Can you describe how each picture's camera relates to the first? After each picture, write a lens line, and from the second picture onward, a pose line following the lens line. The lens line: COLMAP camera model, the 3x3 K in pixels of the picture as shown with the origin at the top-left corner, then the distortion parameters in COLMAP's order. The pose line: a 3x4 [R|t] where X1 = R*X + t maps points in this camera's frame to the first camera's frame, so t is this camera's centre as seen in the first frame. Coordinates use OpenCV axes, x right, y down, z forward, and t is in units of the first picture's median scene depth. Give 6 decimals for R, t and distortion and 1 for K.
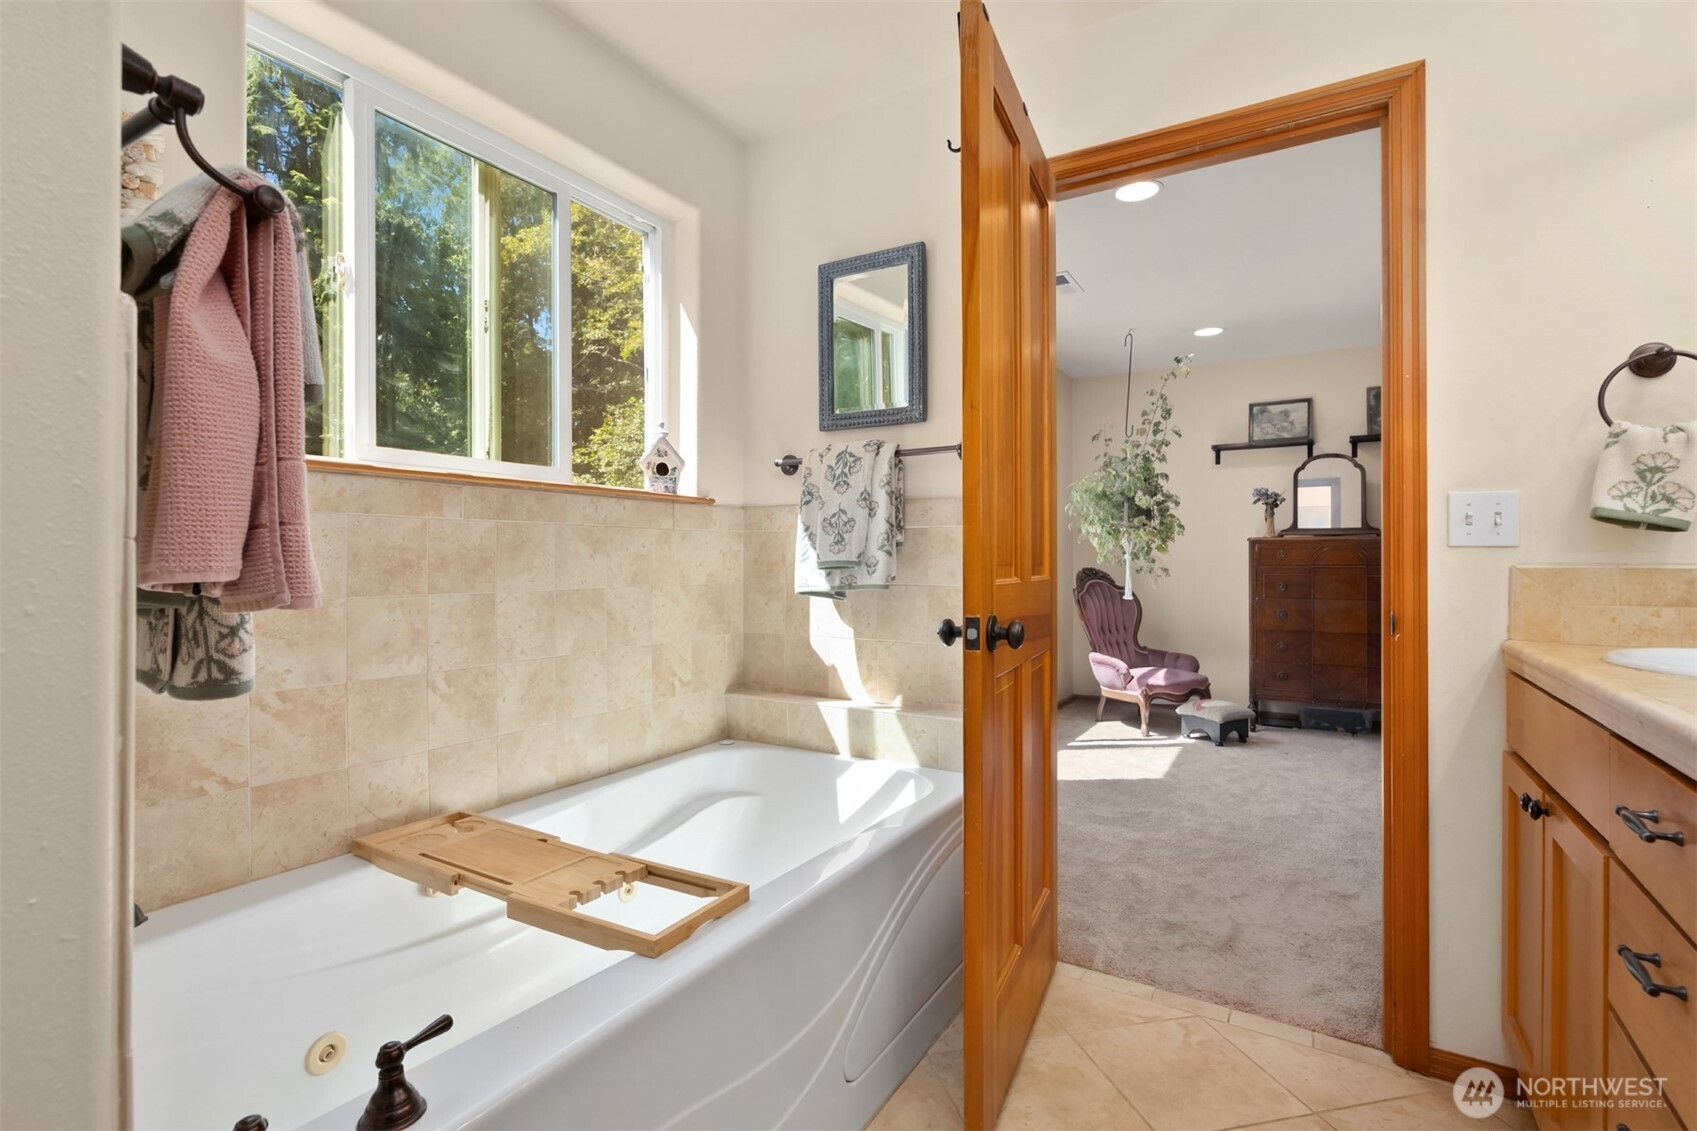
lens RADIAL K [[793.2, 0, 848.0], [0, 793.2, 562.1], [0, 0, 1]] dist [0.000221, 0.000183]
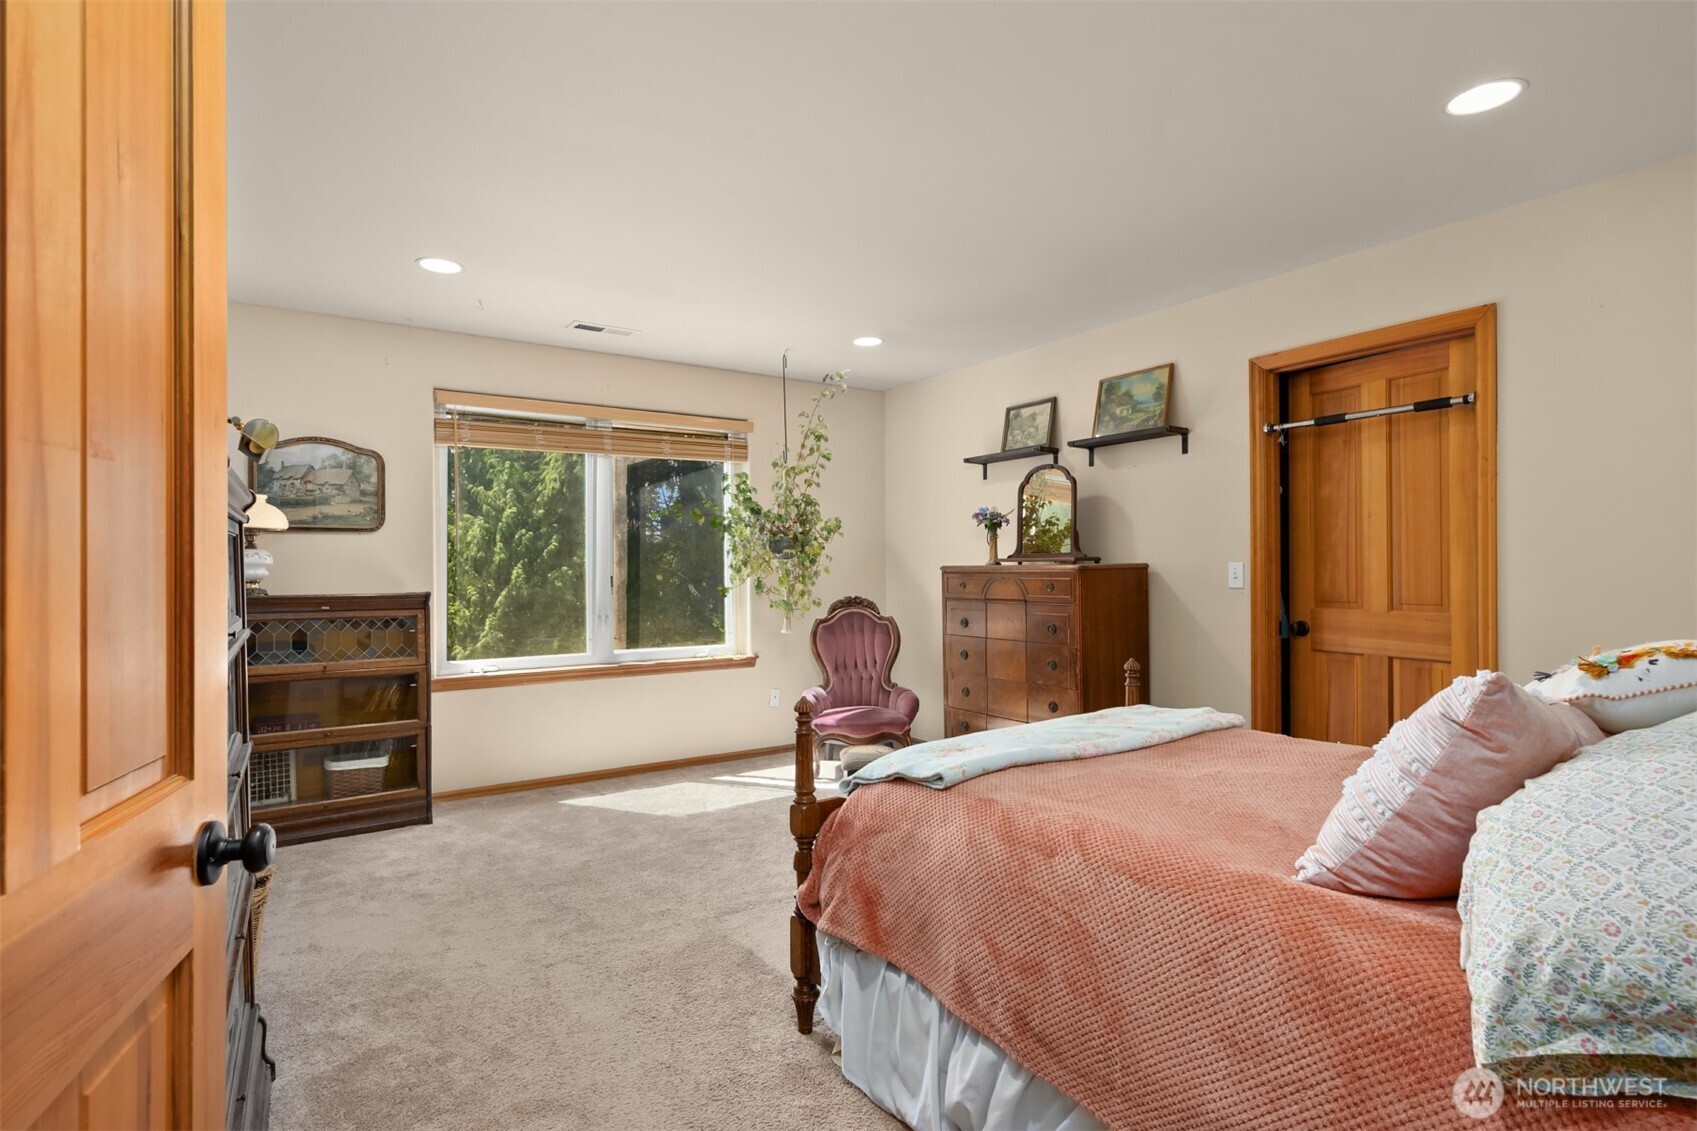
lens RADIAL K [[859.6, 0, 847.8], [0, 859.6, 559.1], [0, 0, 1]] dist [0.041328, 0.000277]
pose [[0.898426, -0.010847, -0.438990, 0.803134], [0.005238, 0.999888, -0.013986, -0.024669], [0.439093, 0.010266, 0.898383, 0.090820]]
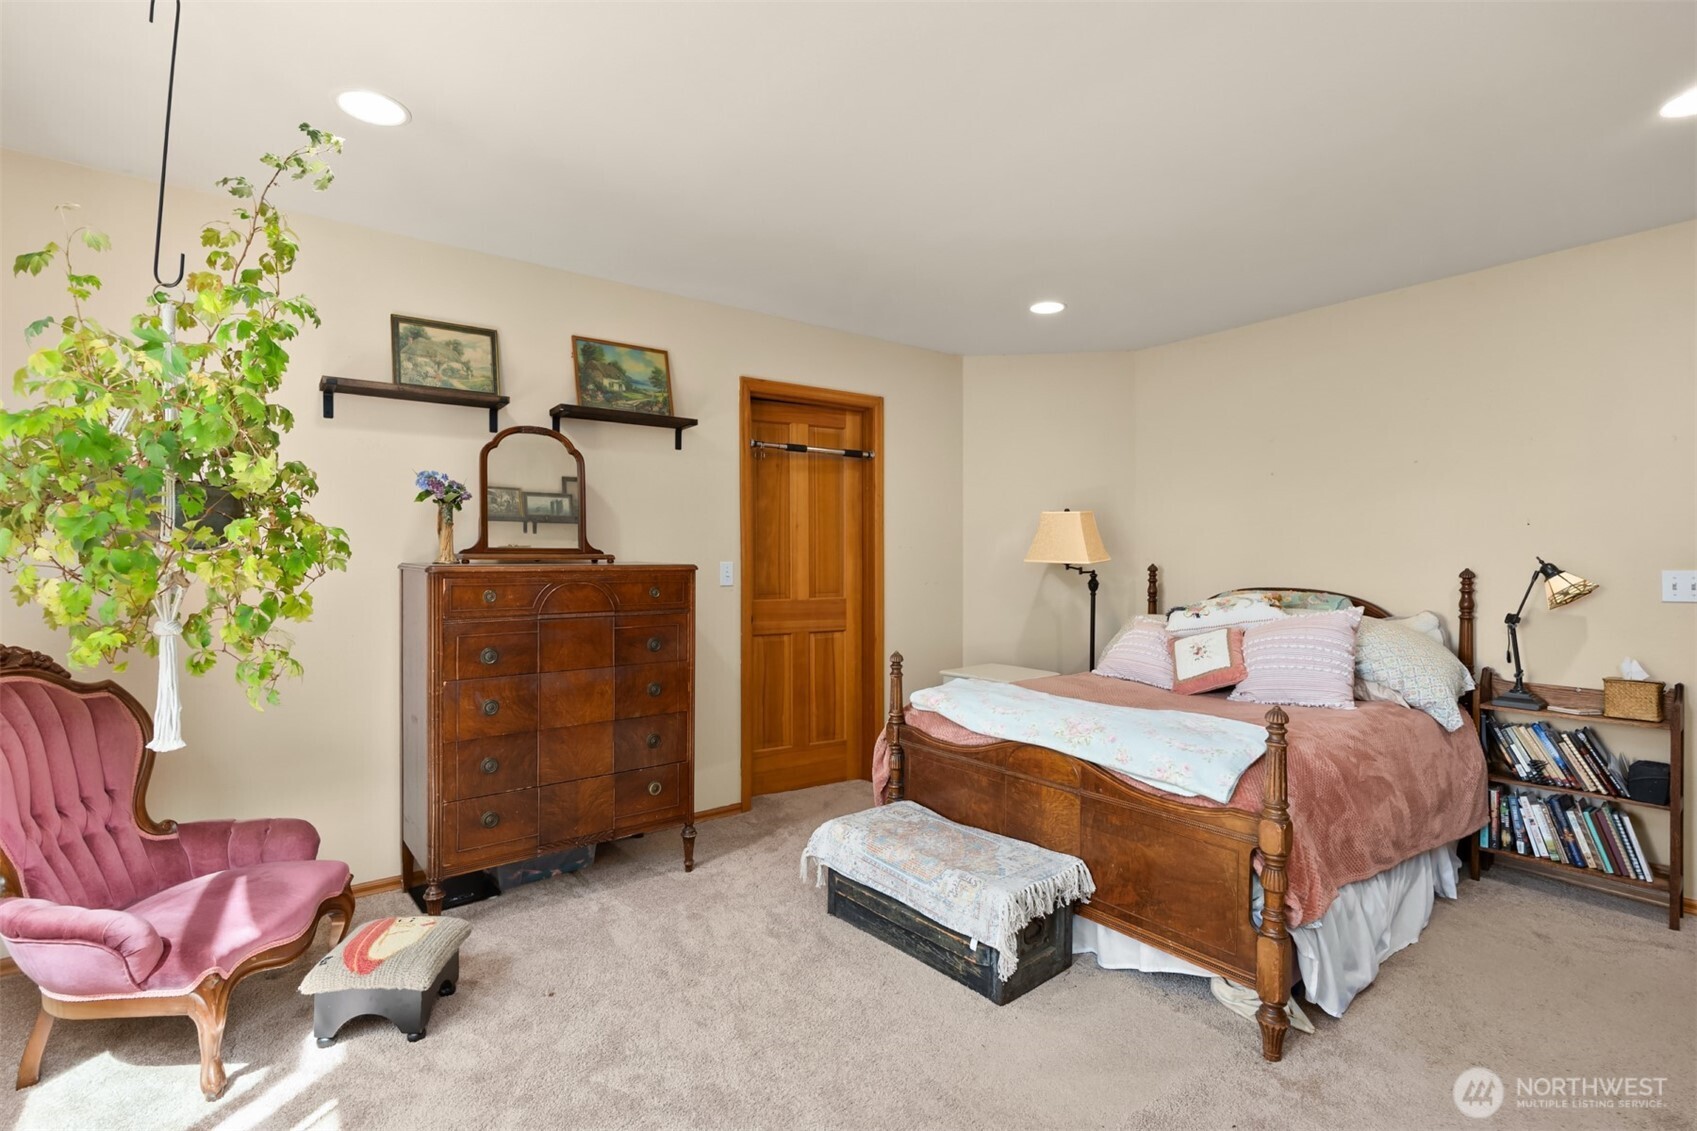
lens RADIAL K [[793.2, 0, 848.0], [0, 793.2, 562.1], [0, 0, 1]] dist [0.000221, 0.000183]
pose [[0.387857, -0.005866, 0.921701, 0.133713], [0.005385, 0.999977, 0.004098, -0.032760], [-0.921704, 0.003374, 0.387880, 0.531363]]
